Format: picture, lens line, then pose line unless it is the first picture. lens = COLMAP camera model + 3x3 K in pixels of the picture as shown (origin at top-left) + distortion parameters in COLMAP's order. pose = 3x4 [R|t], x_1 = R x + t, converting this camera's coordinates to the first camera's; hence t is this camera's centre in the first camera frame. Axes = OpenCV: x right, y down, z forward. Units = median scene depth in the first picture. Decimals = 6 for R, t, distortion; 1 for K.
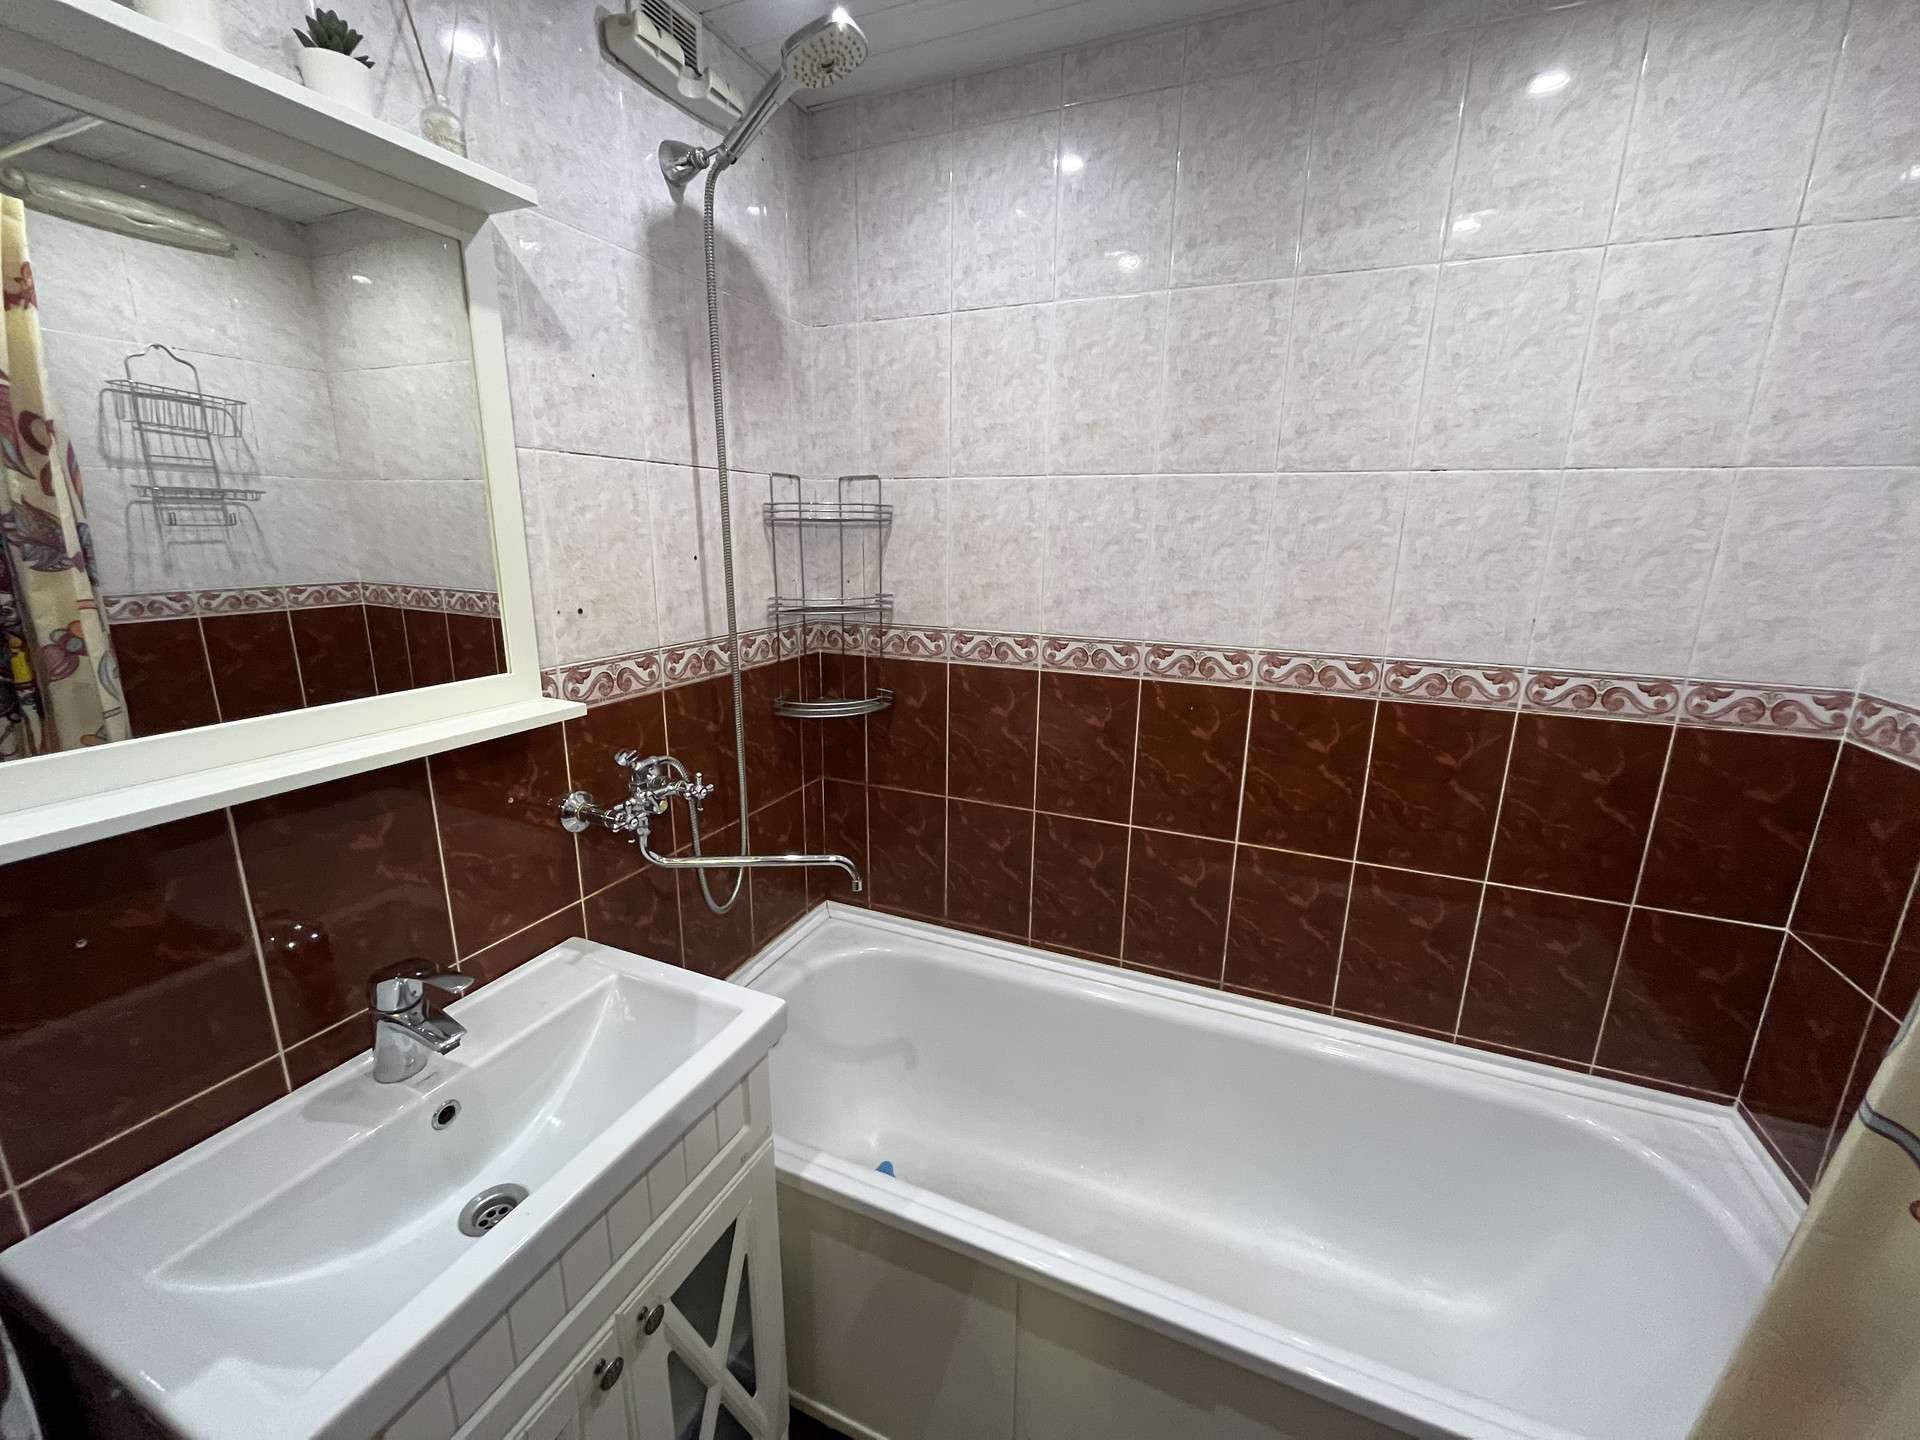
lens RADIAL K [[774.9, 0, 956.4], [0, 774.9, 717.9], [0, 0, 1]] dist [0.002336, -0.001343]
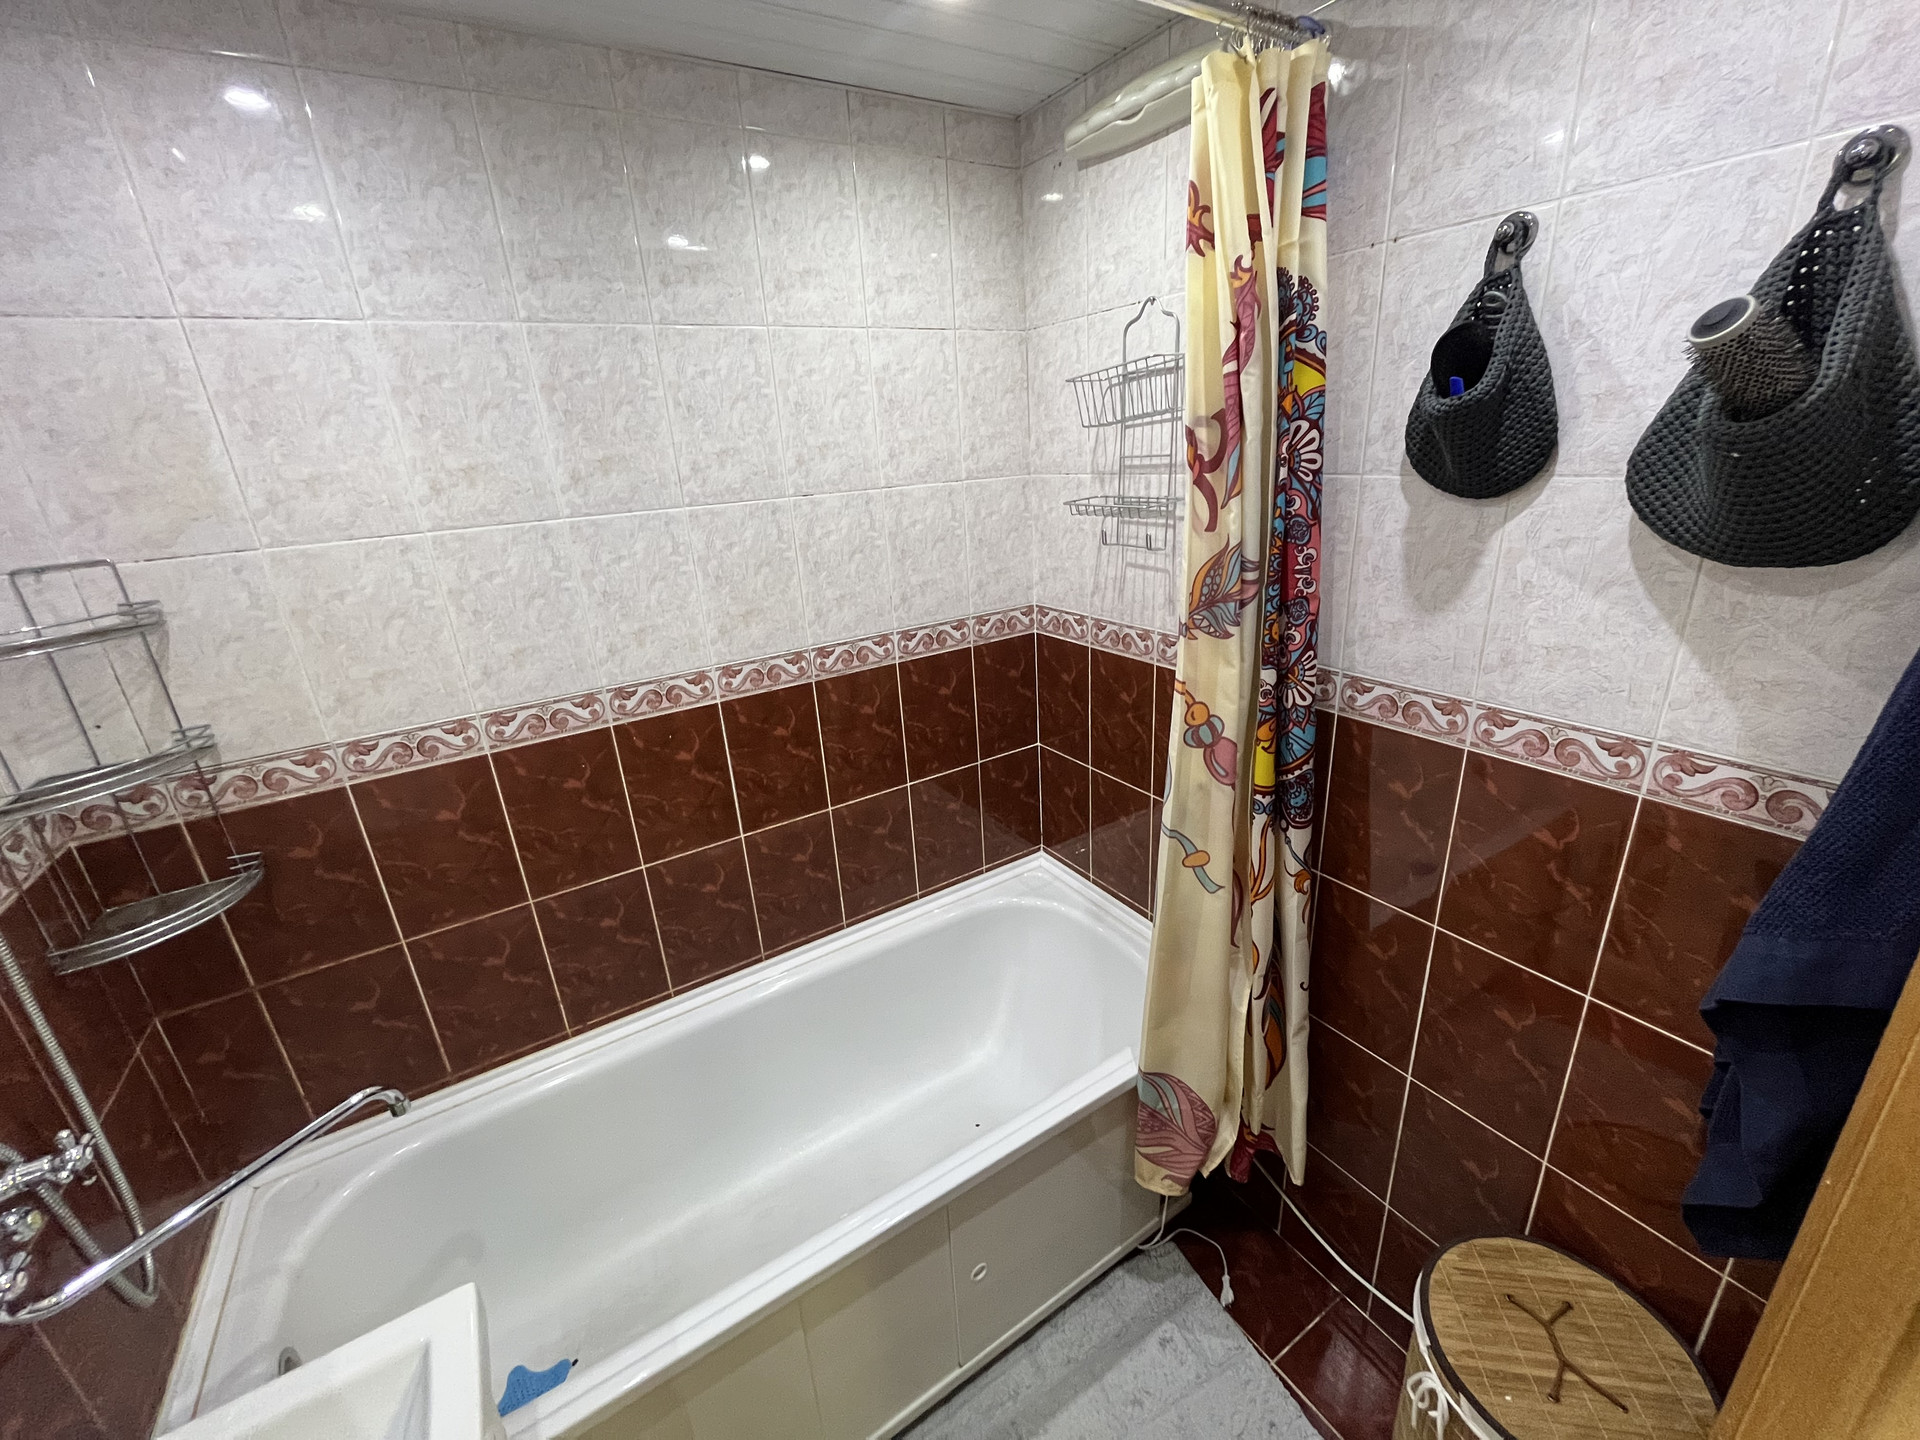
lens RADIAL K [[774.9, 0, 953.8], [0, 774.9, 715.3], [0, 0, 1]] dist [0.002336, -0.001343]
pose [[0.566881, -0.322458, 0.758068, -0.270629], [0.263282, 0.942864, 0.204182, -0.159367], [-0.780595, 0.083839, 0.619389, 0.067324]]
